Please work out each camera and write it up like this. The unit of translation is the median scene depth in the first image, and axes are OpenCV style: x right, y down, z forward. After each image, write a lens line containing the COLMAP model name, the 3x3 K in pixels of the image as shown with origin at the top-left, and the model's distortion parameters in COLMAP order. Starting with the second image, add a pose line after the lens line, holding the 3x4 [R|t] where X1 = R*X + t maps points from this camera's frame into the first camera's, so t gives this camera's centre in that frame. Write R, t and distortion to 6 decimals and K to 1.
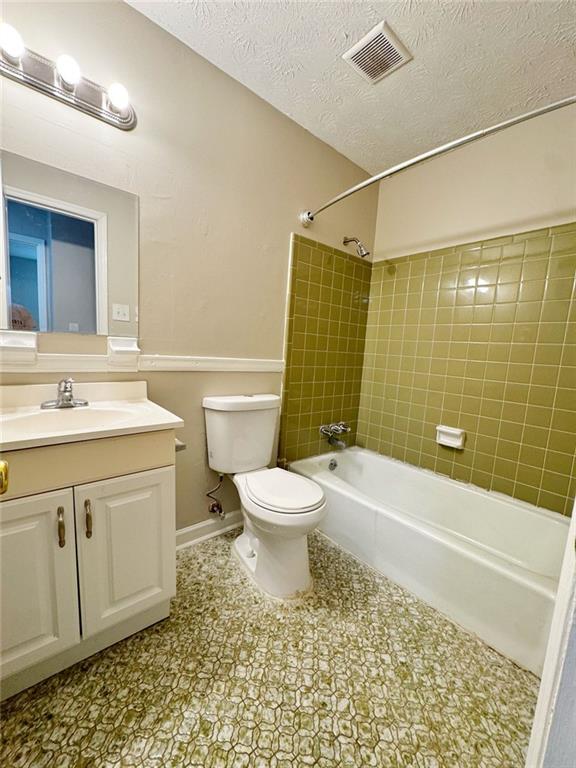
lens RADIAL K [[306.3, 0, 287.5], [0, 306.3, 386.6], [0, 0, 1]] dist [-0.000064, 0.000388]
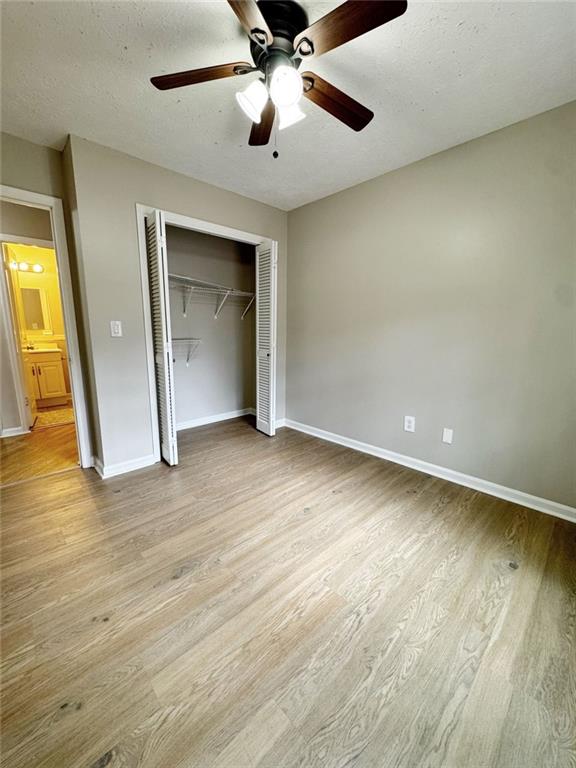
lens RADIAL K [[306.3, 0, 288.6], [0, 306.3, 379.0], [0, 0, 1]] dist [-0.000064, 0.000388]
pose [[0.998355, -0.044088, 0.036650, 3.077819], [0.041949, 0.997480, 0.057212, 0.455468], [-0.039080, -0.055581, 0.997689, -3.966666]]
